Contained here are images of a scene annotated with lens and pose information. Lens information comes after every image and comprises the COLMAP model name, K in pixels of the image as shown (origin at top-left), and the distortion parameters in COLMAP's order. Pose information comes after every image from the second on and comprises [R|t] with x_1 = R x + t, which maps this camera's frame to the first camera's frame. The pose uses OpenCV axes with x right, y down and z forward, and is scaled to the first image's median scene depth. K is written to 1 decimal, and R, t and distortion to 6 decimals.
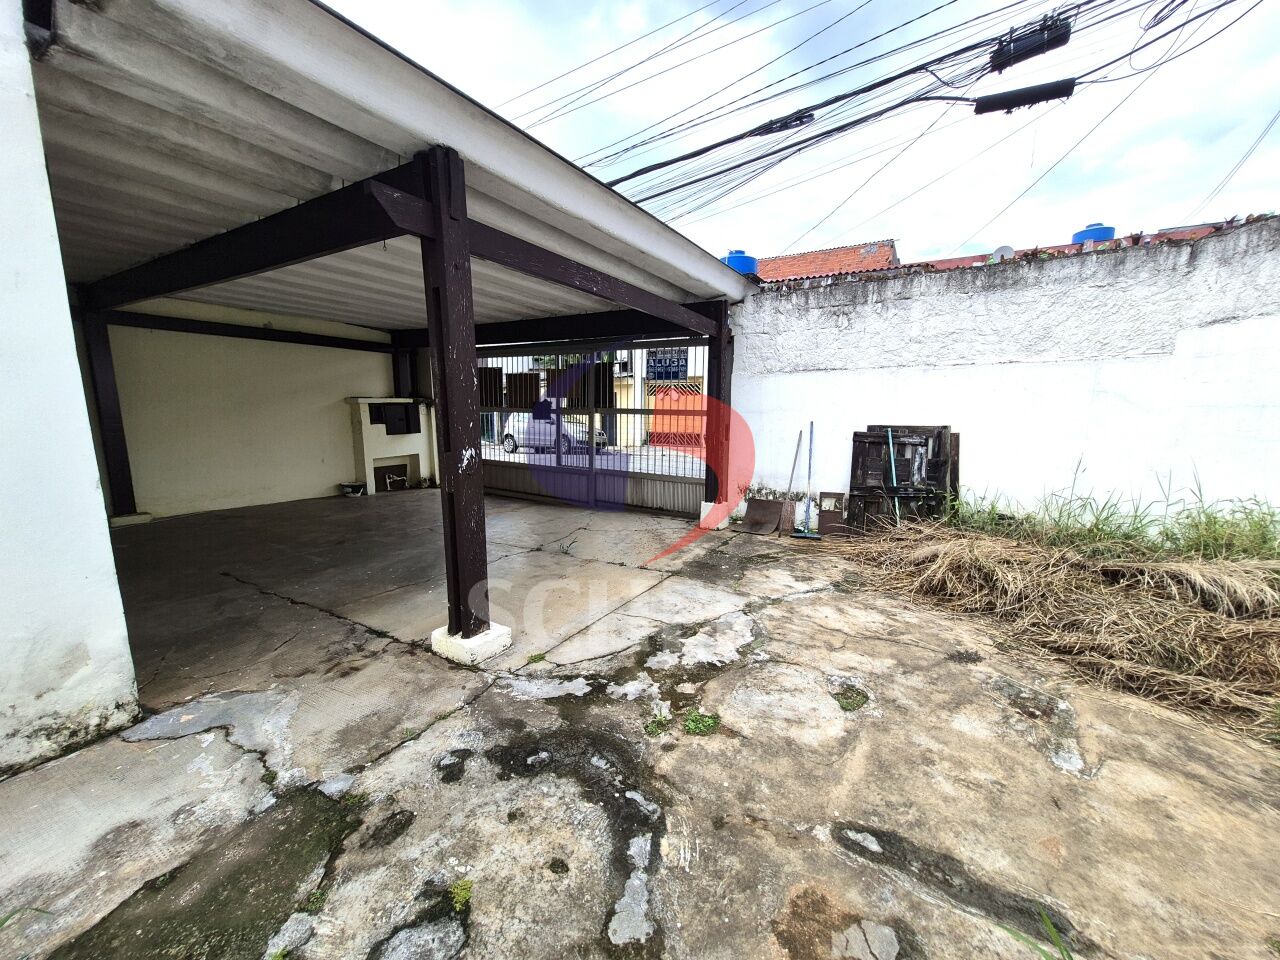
lens RADIAL K [[500.0, 0, 640.3], [0, 500.0, 485.9], [0, 0, 1]] dist [0.004299, -0.003430]
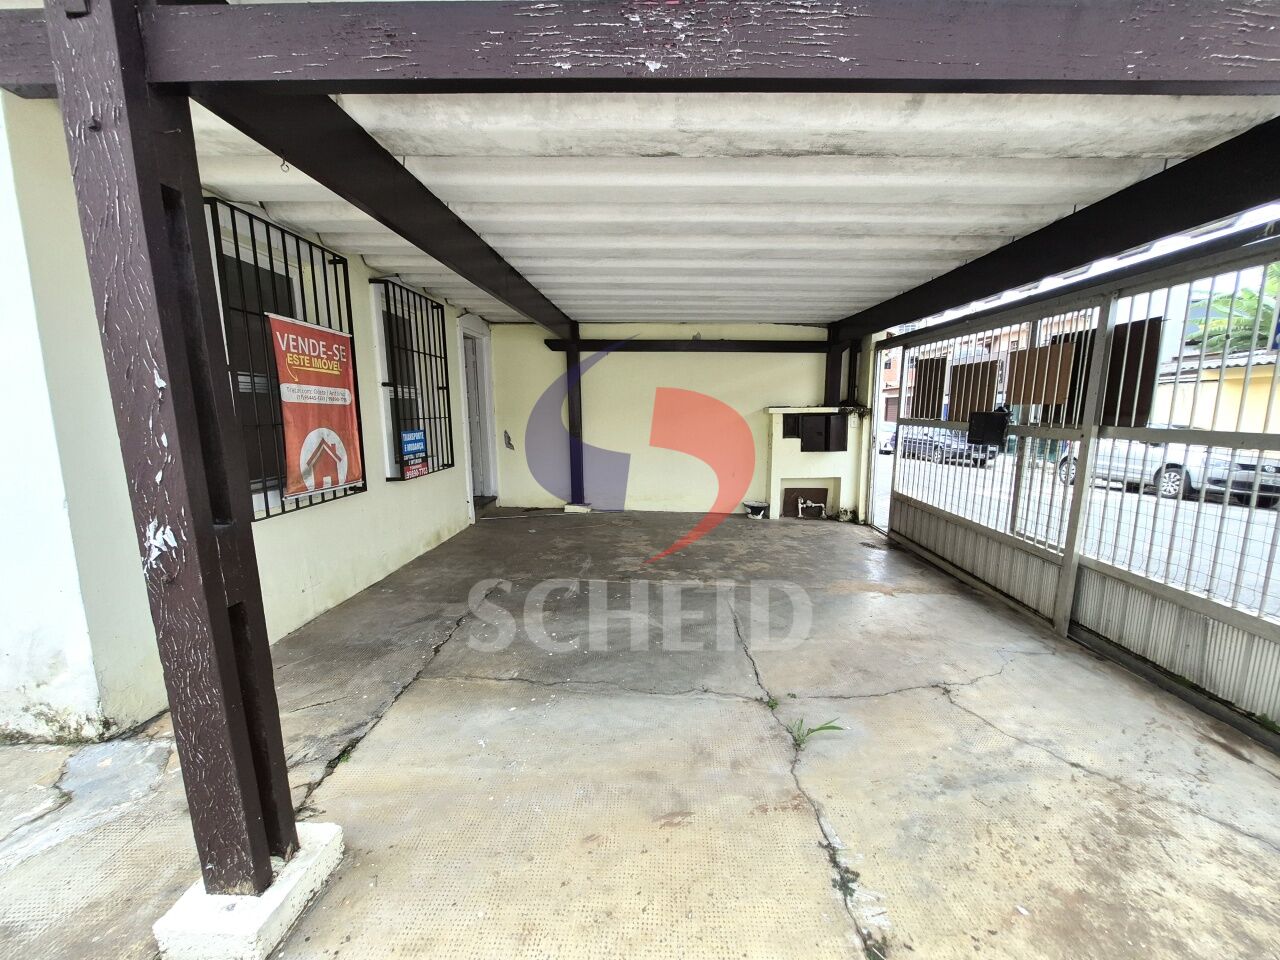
lens RADIAL K [[500.0, 0, 645.5], [0, 500.0, 485.2], [0, 0, 1]] dist [0.004299, -0.003430]
pose [[0.496410, 0.124275, -0.859147, 0.271681], [-0.137347, 0.988477, 0.063624, -0.204216], [0.857154, 0.086418, 0.507759, 1.151420]]
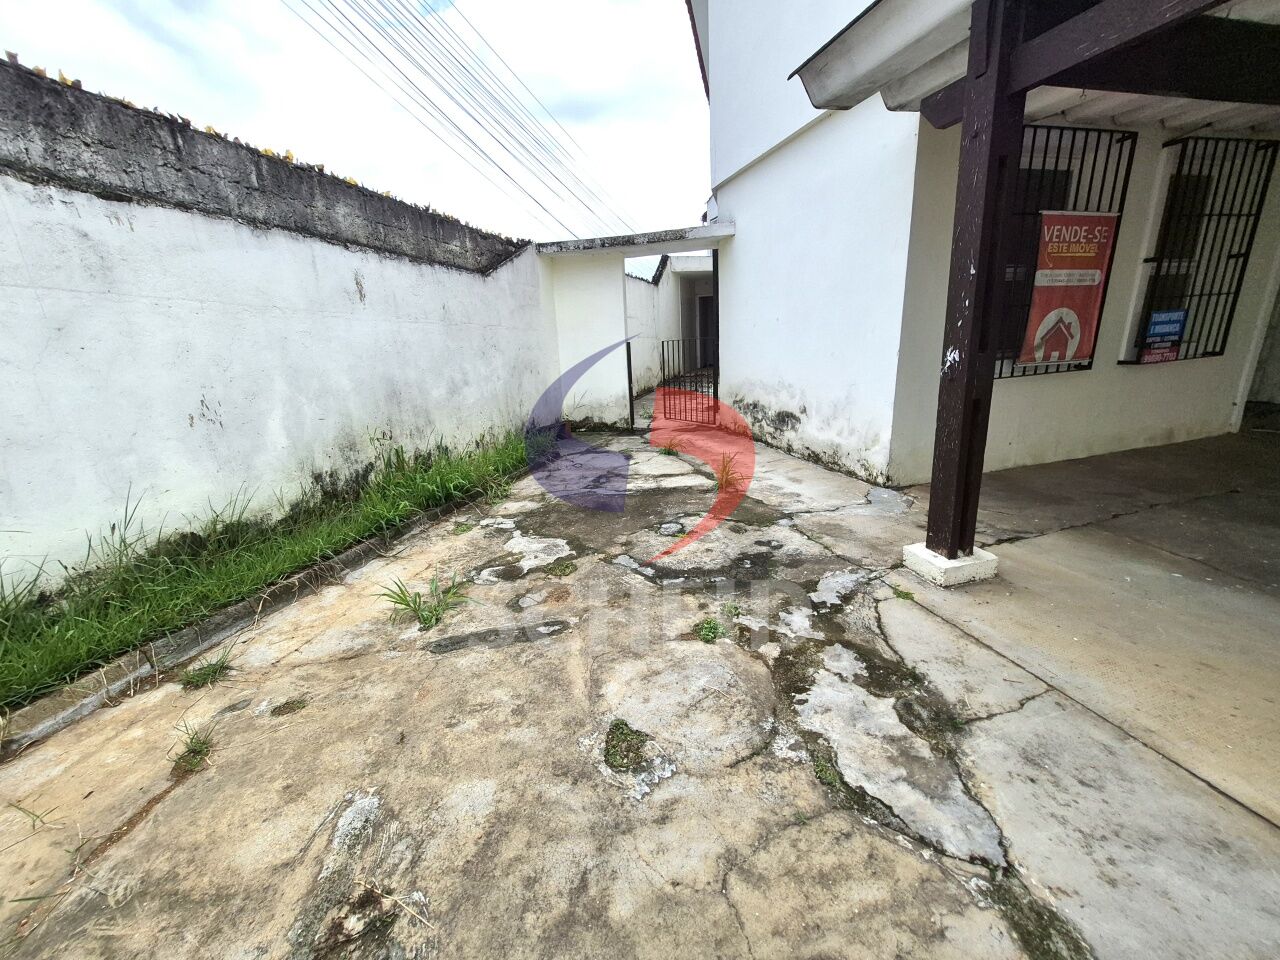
lens RADIAL K [[500.0, 0, 650.2], [0, 500.0, 480.6], [0, 0, 1]] dist [0.004299, -0.003430]
pose [[-0.664657, 0.245870, -0.705535, 0.725936], [-0.071338, 0.919105, 0.387501, -0.170401], [0.743735, 0.307887, -0.593349, 1.208017]]
